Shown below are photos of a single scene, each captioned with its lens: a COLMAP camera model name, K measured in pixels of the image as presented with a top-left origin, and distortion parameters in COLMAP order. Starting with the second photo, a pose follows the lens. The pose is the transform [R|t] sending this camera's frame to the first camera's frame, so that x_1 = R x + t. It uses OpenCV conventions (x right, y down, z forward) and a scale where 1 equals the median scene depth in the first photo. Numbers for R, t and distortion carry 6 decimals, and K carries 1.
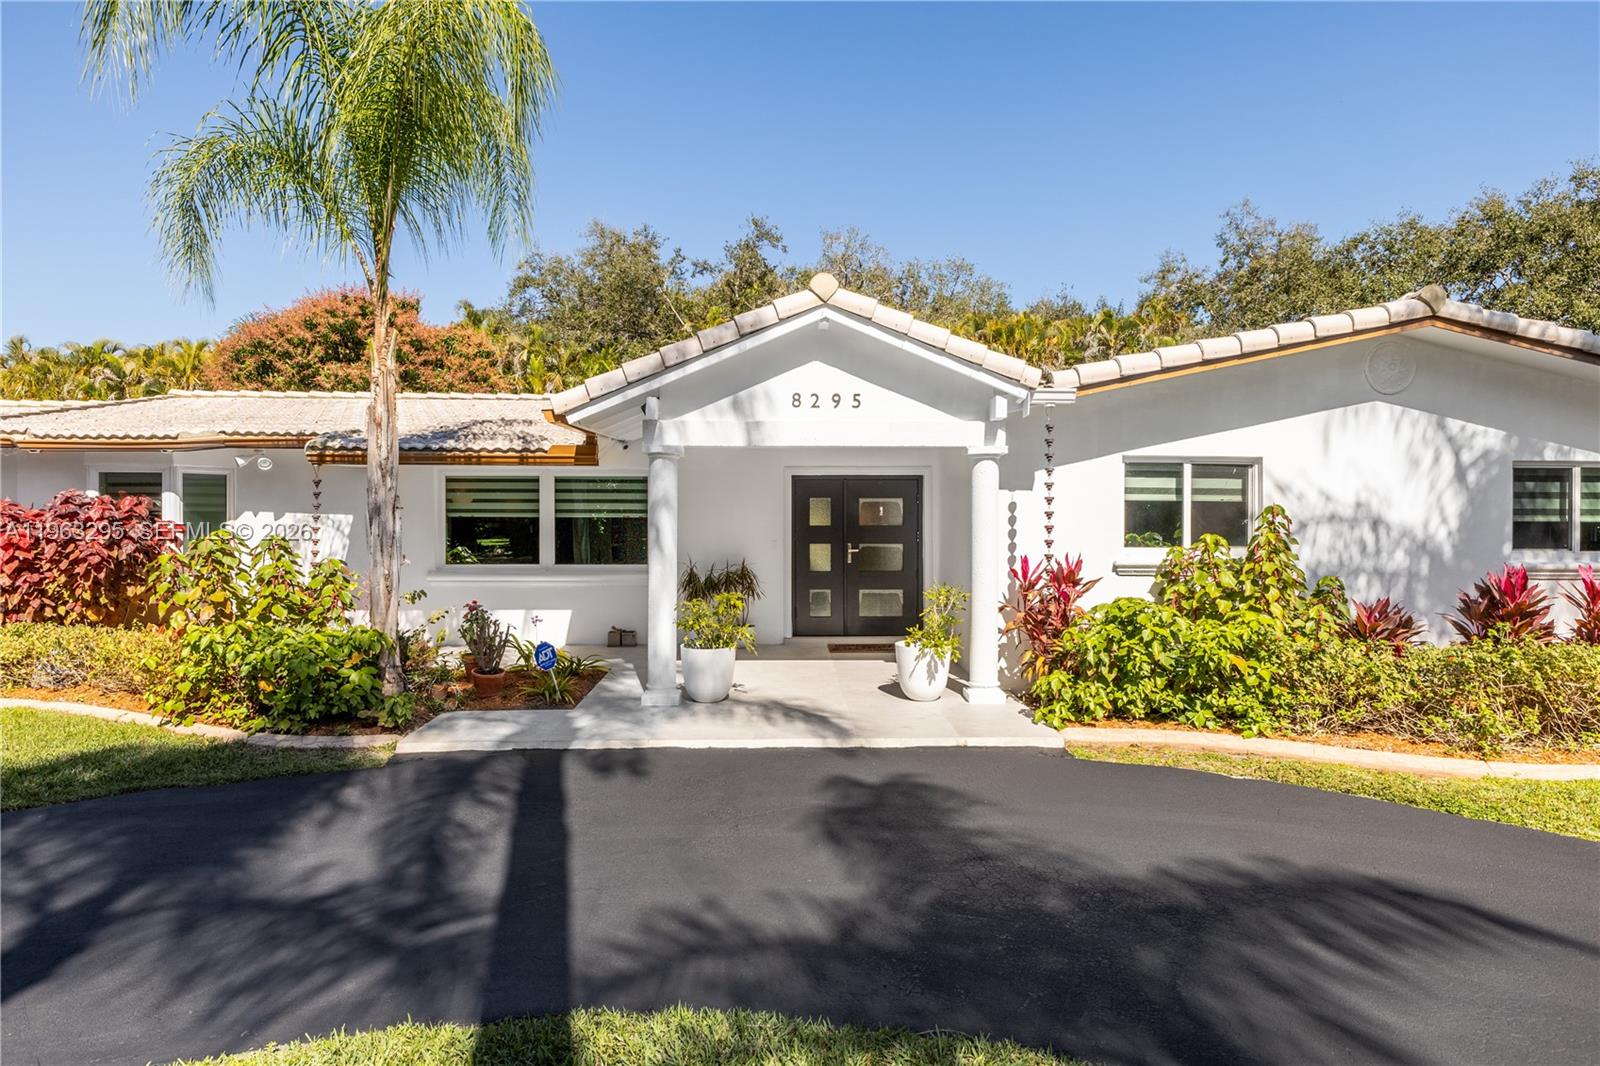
lens RADIAL K [[971.2, 0, 798.6], [0, 971.2, 529.3], [0, 0, 1]] dist [-0.001058, -0.000905]
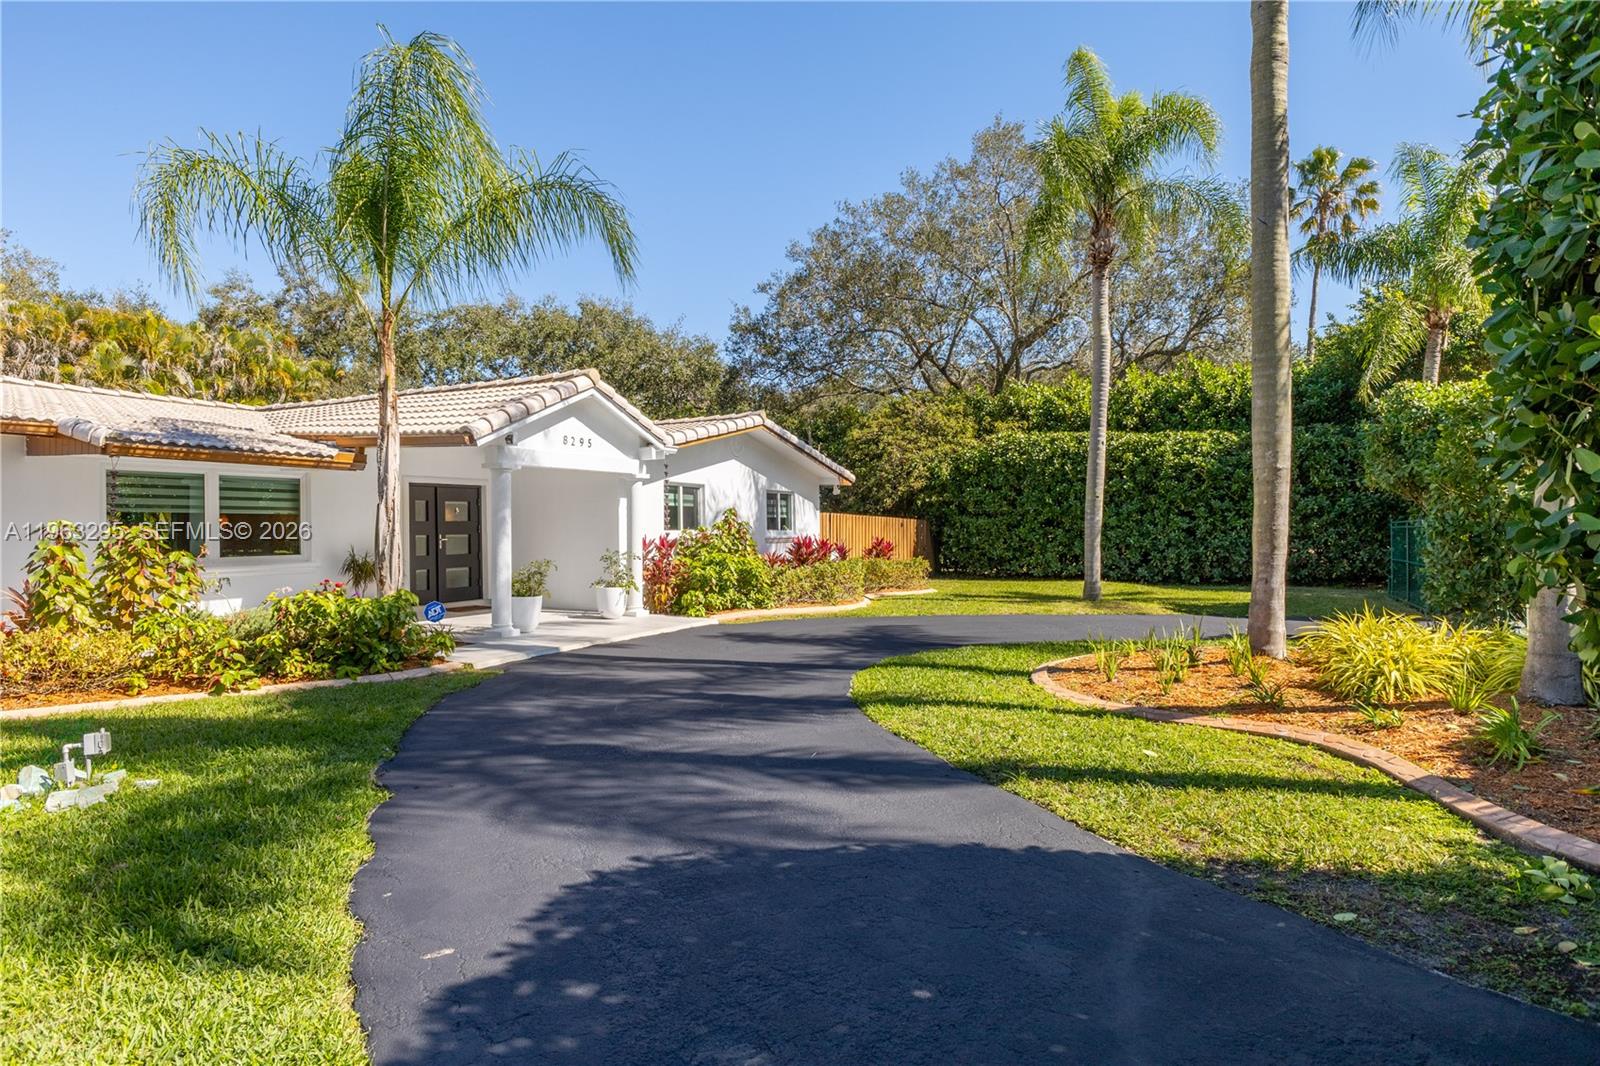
lens RADIAL K [[980.2, 0, 802.1], [0, 980.2, 532.4], [0, 0, 1]] dist [0.002290, 0.000401]
pose [[0.440697, -0.010845, 0.897591, -1.248611], [0.017043, 0.999848, 0.003713, 0.020551], [-0.897494, 0.013661, 0.440814, -0.070927]]
